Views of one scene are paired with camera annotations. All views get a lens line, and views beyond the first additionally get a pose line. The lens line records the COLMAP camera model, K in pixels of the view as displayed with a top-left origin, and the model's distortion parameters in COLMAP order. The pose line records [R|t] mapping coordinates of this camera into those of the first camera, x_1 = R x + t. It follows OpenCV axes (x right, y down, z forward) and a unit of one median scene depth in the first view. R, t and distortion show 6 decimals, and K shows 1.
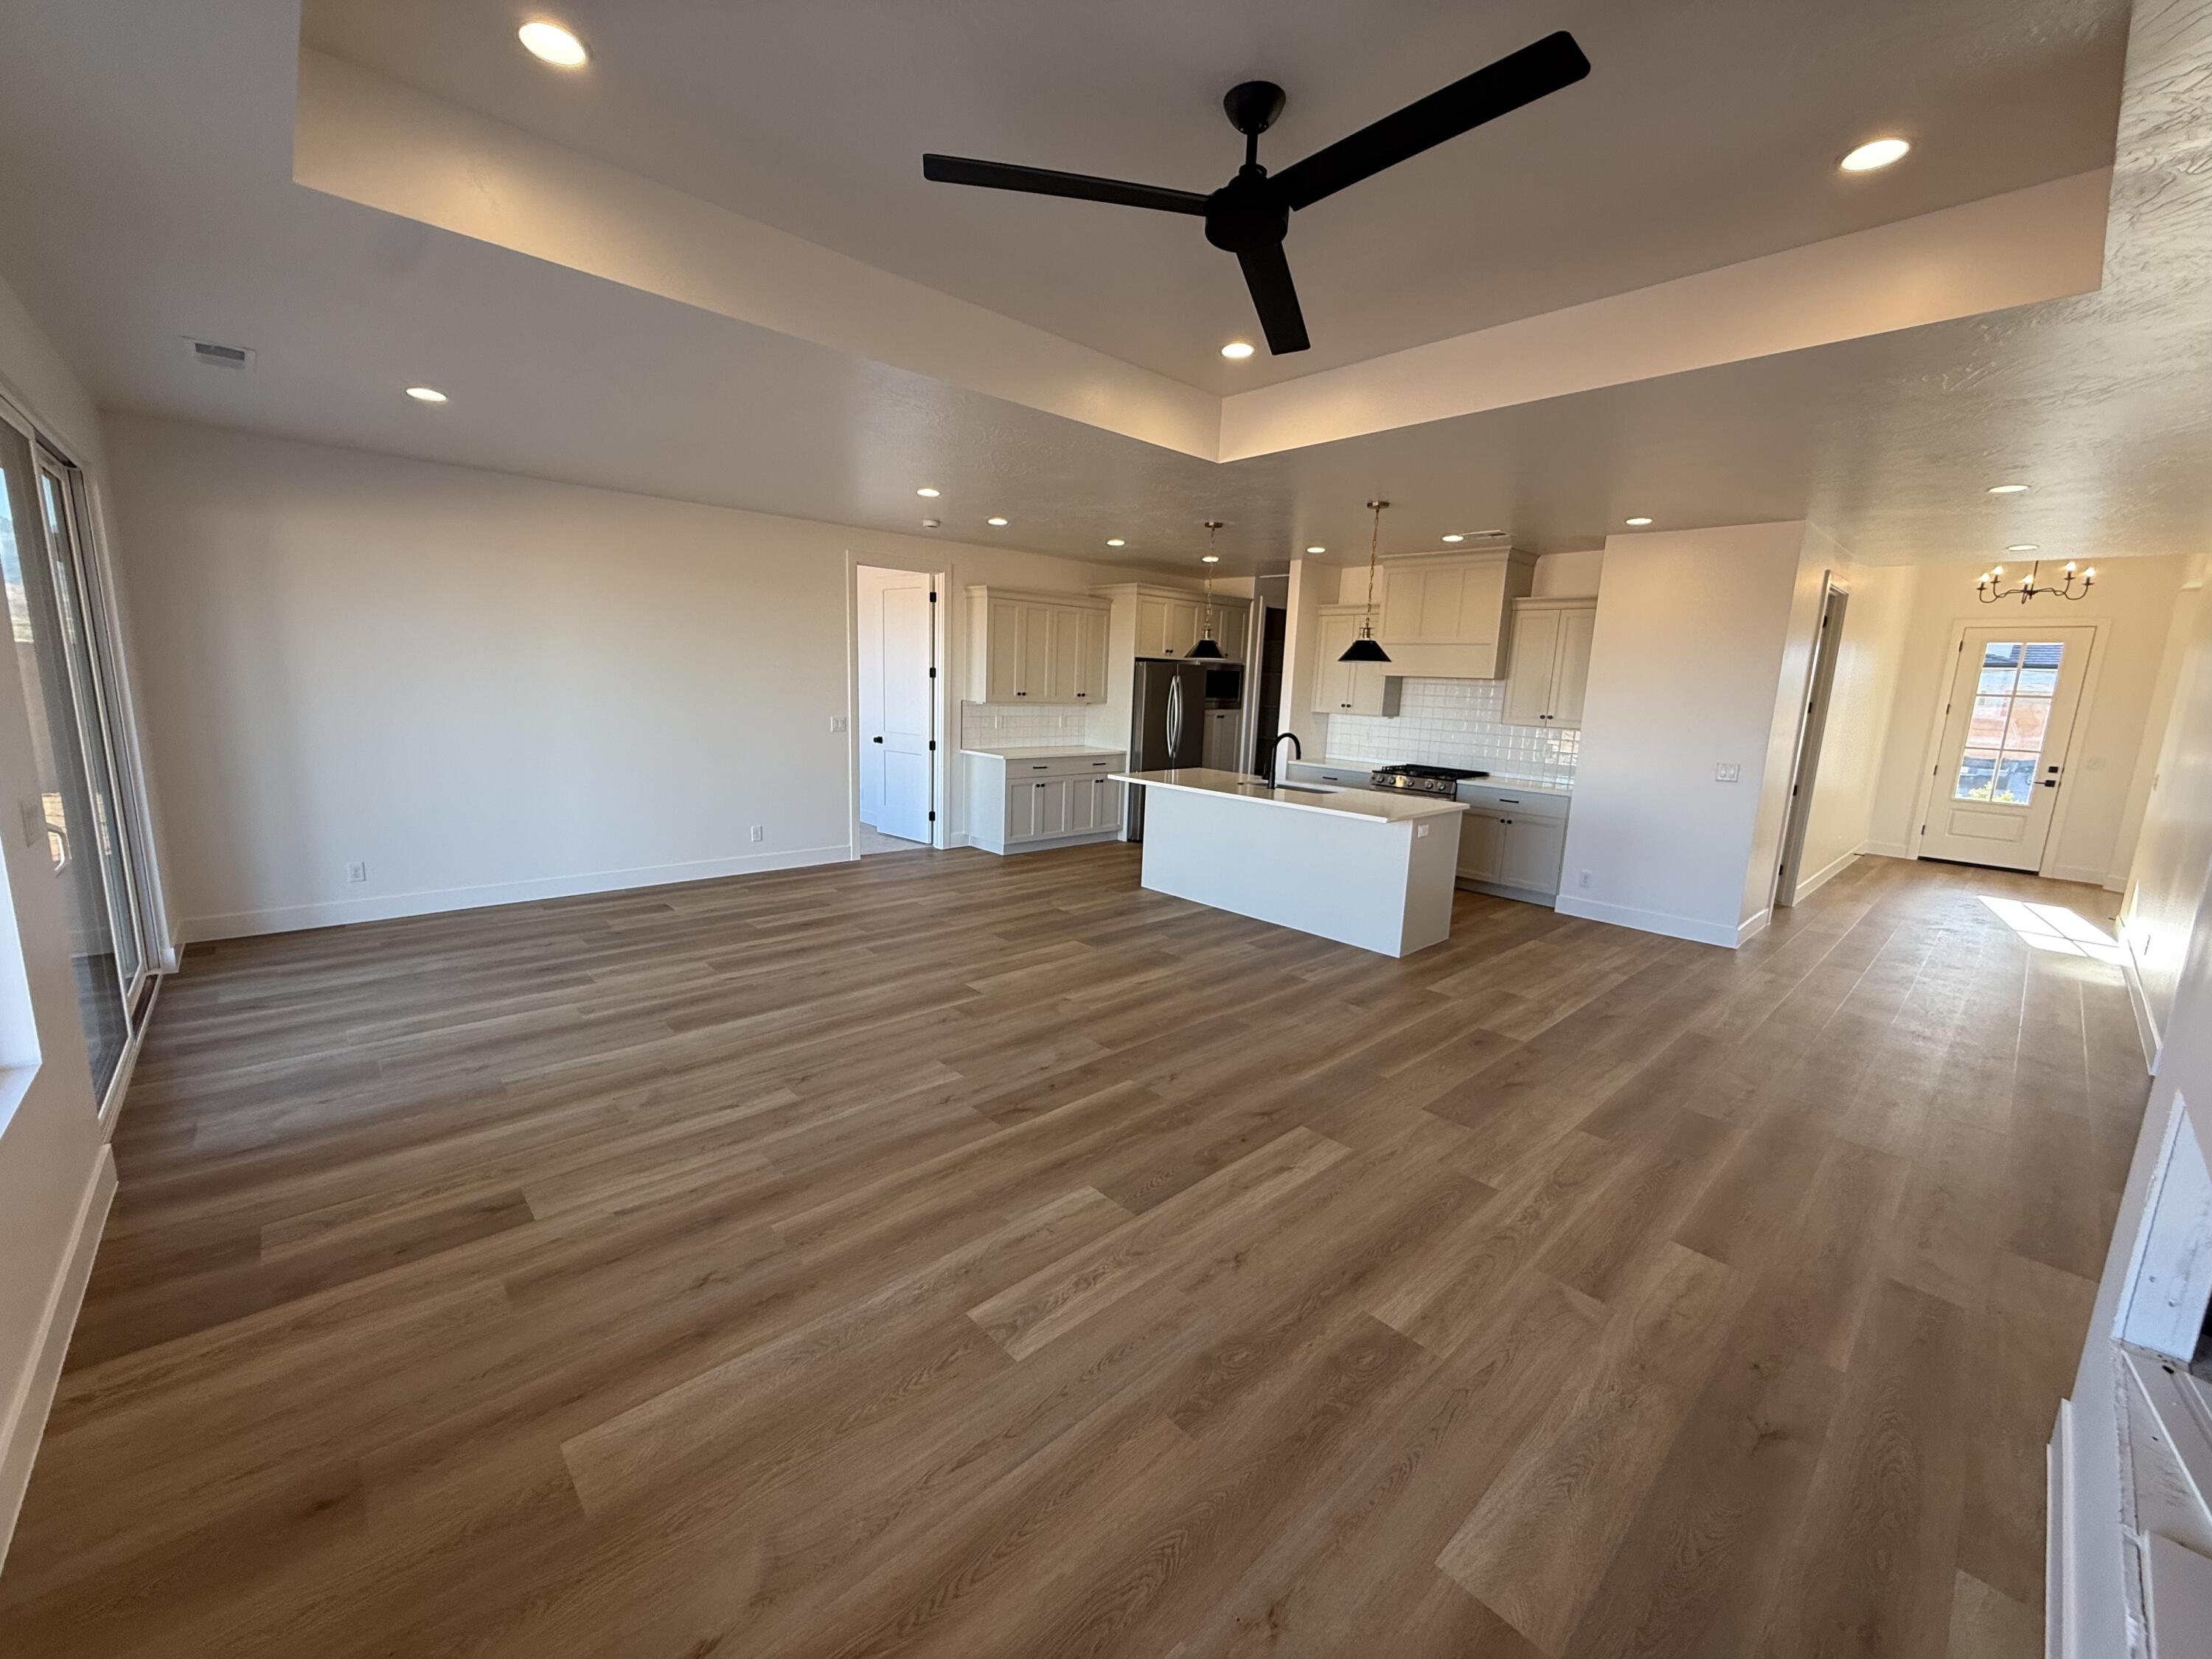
lens RADIAL K [[880.7, 0, 1106.5], [0, 880.7, 831.4], [0, 0, 1]] dist [-0.007465, 0.000266]
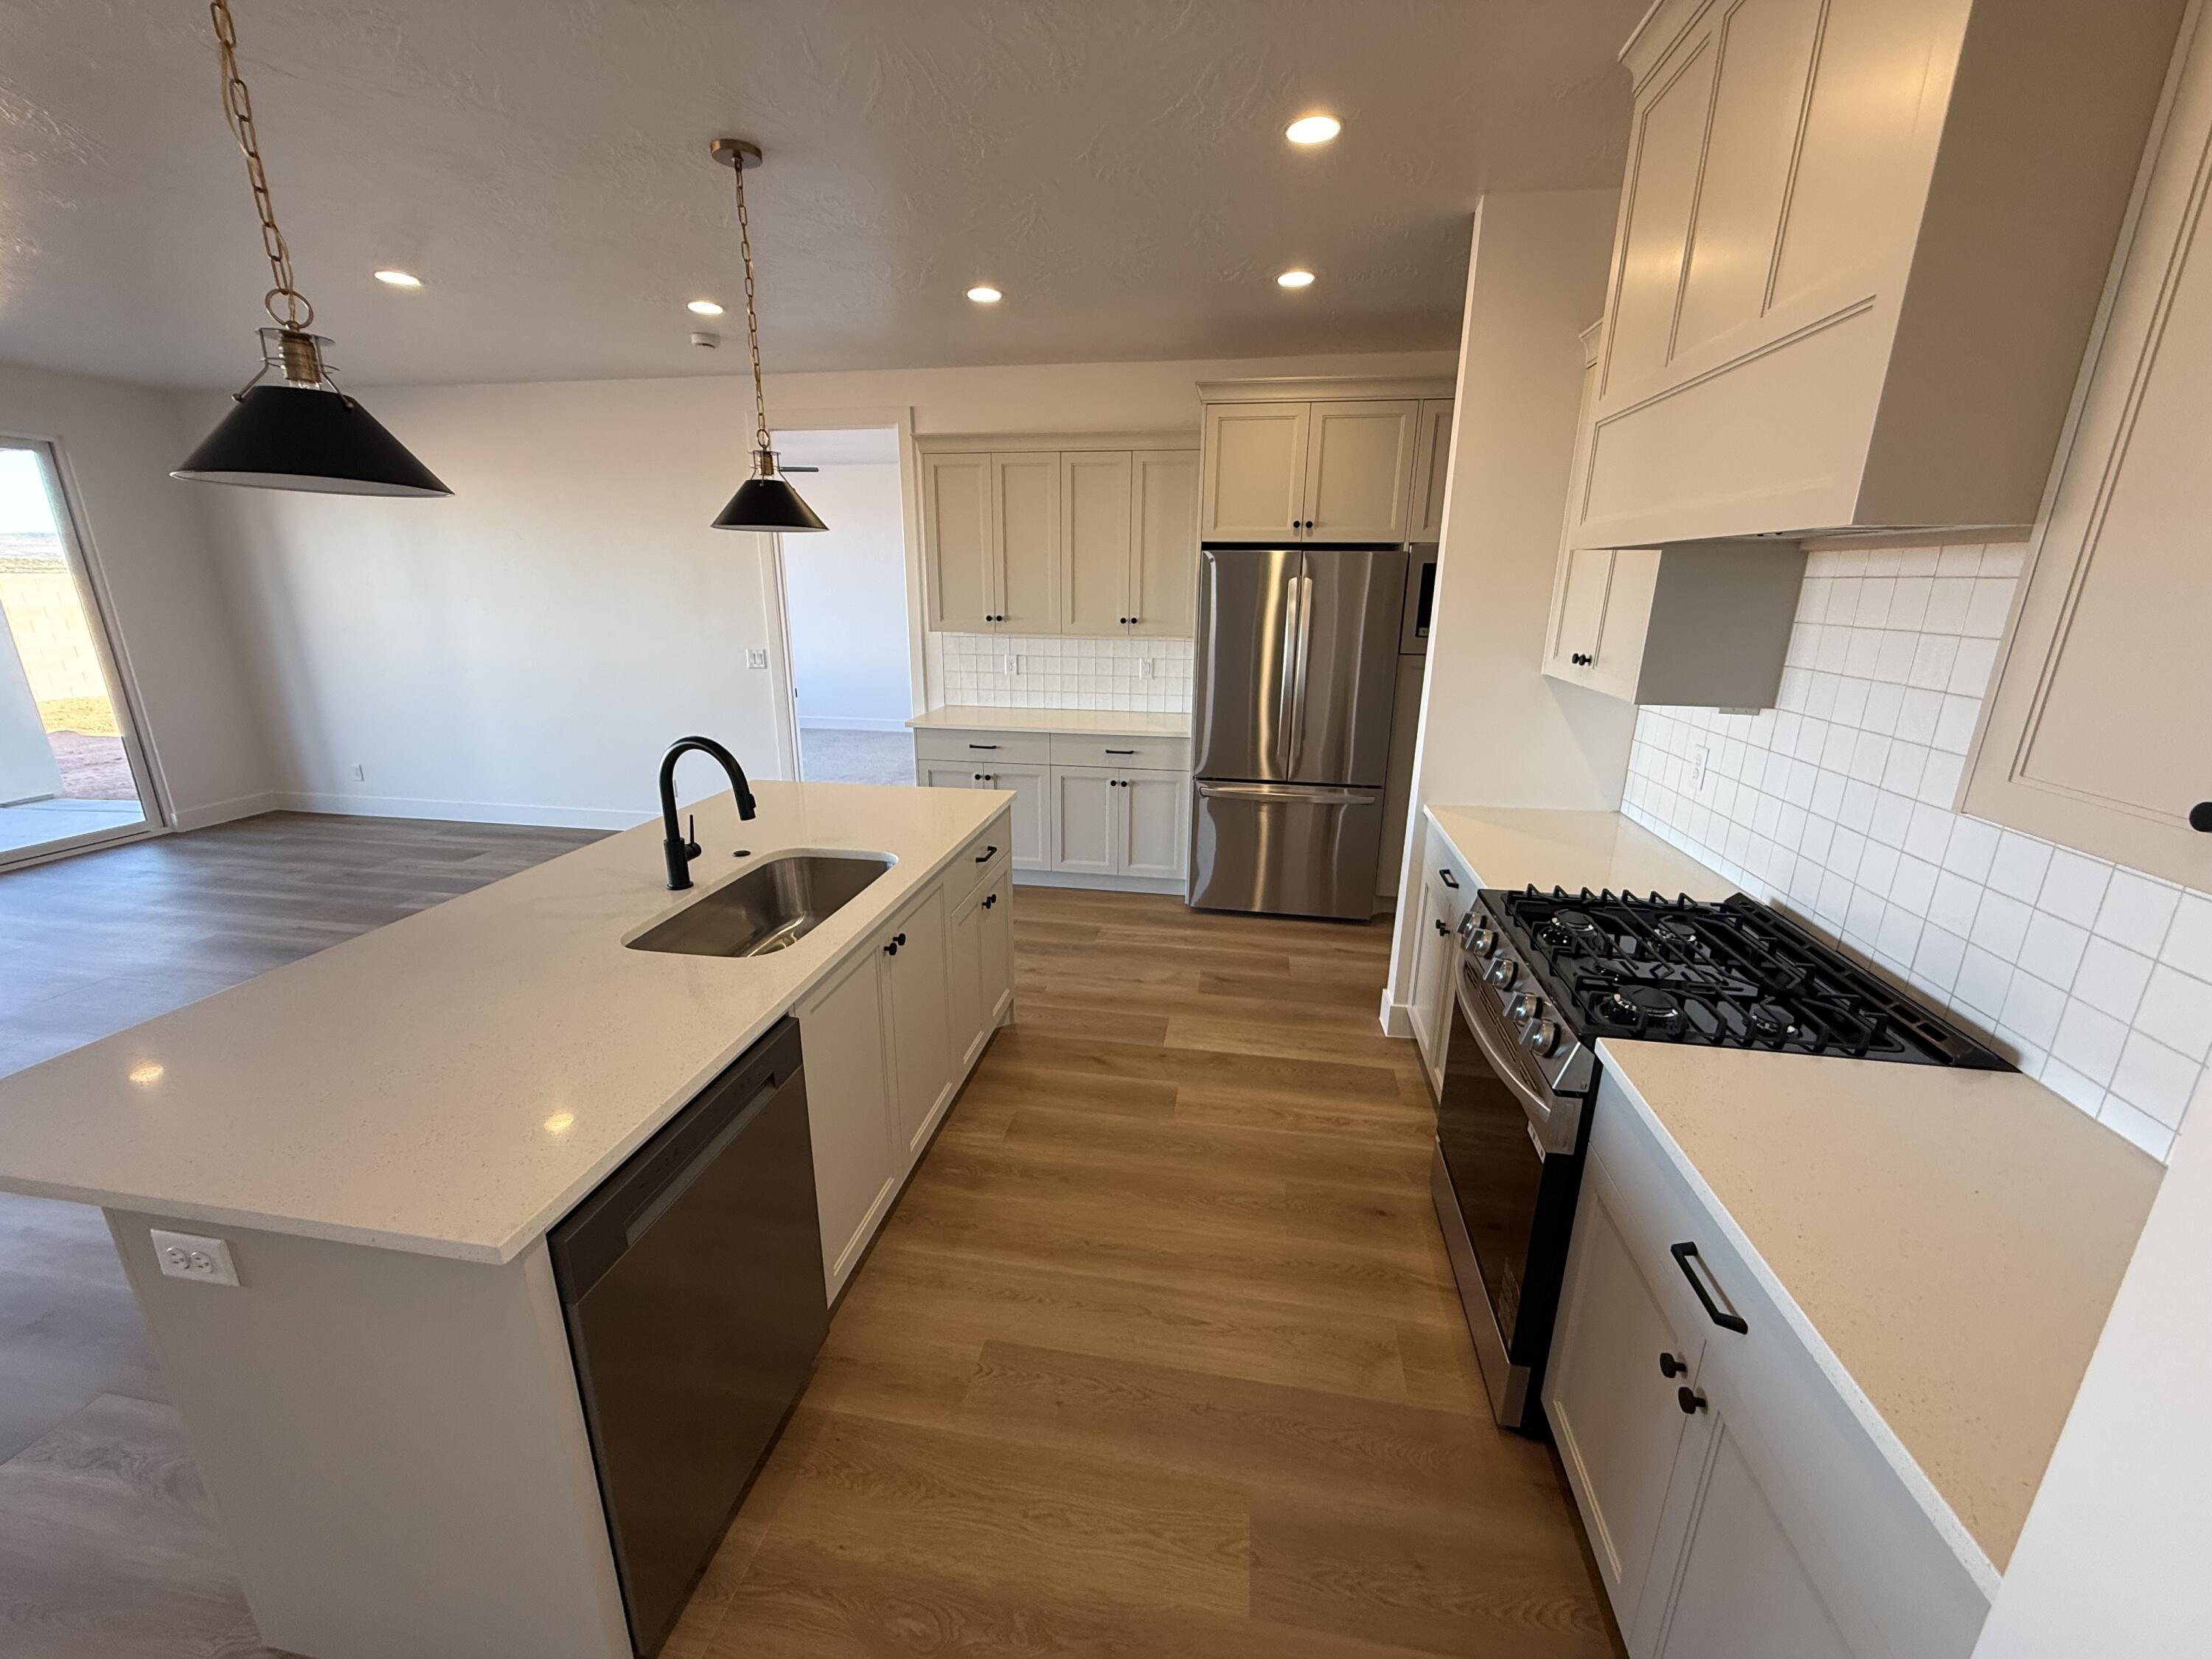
lens RADIAL K [[880.7, 0, 1101.9], [0, 880.7, 832.2], [0, 0, 1]] dist [-0.007465, 0.000266]
pose [[0.601515, 0.189682, -0.776016, 0.801686], [-0.125485, 0.981778, 0.142709, -0.203065], [0.788944, 0.011537, 0.614356, 1.297025]]
